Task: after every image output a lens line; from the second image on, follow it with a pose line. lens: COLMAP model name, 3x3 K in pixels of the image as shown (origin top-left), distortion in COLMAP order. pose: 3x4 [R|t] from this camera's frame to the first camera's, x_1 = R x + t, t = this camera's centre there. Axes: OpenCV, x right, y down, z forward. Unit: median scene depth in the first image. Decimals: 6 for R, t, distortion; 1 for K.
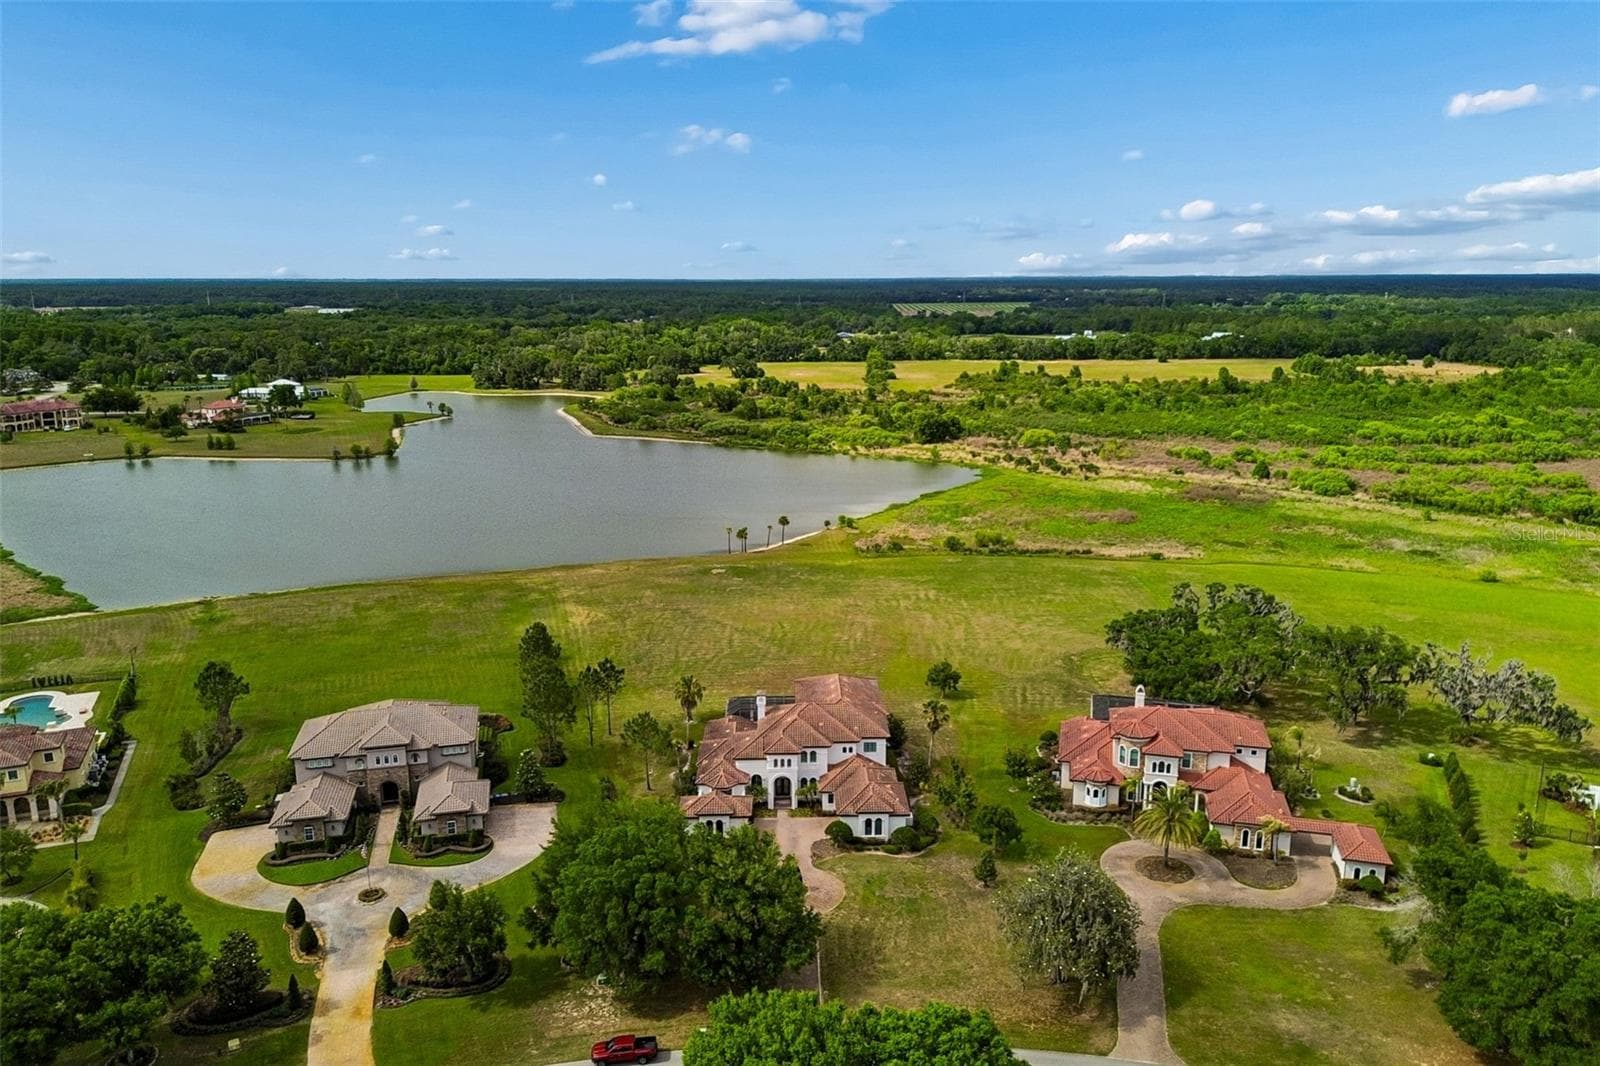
lens RADIAL K [[1229.8, 0, 800.0], [0, 1229.8, 533.0], [0, 0, 1]] dist [0.029693, -0.005218]
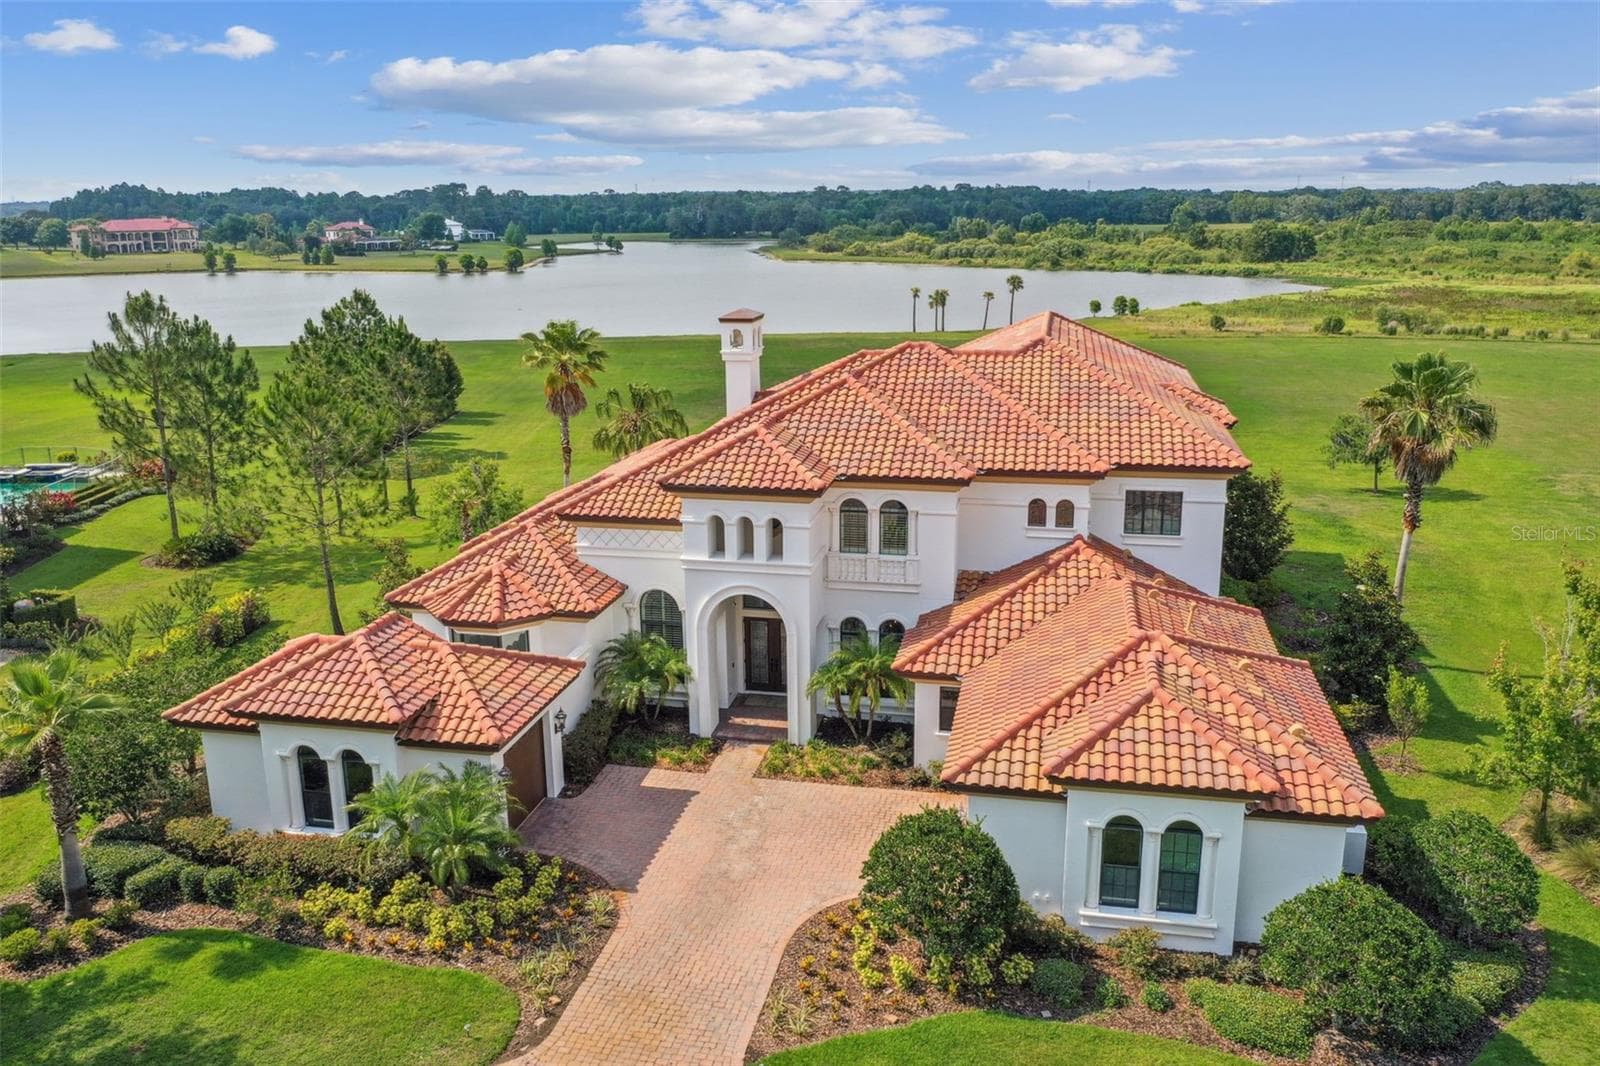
lens RADIAL K [[1229.8, 0, 800.0], [0, 1229.8, 533.0], [0, 0, 1]] dist [0.029693, -0.005218]
pose [[0.973330, 0.045651, -0.224823, 0.046098], [-0.039721, 0.998735, 0.030832, 0.178380], [0.225946, -0.021080, 0.973912, 0.780263]]
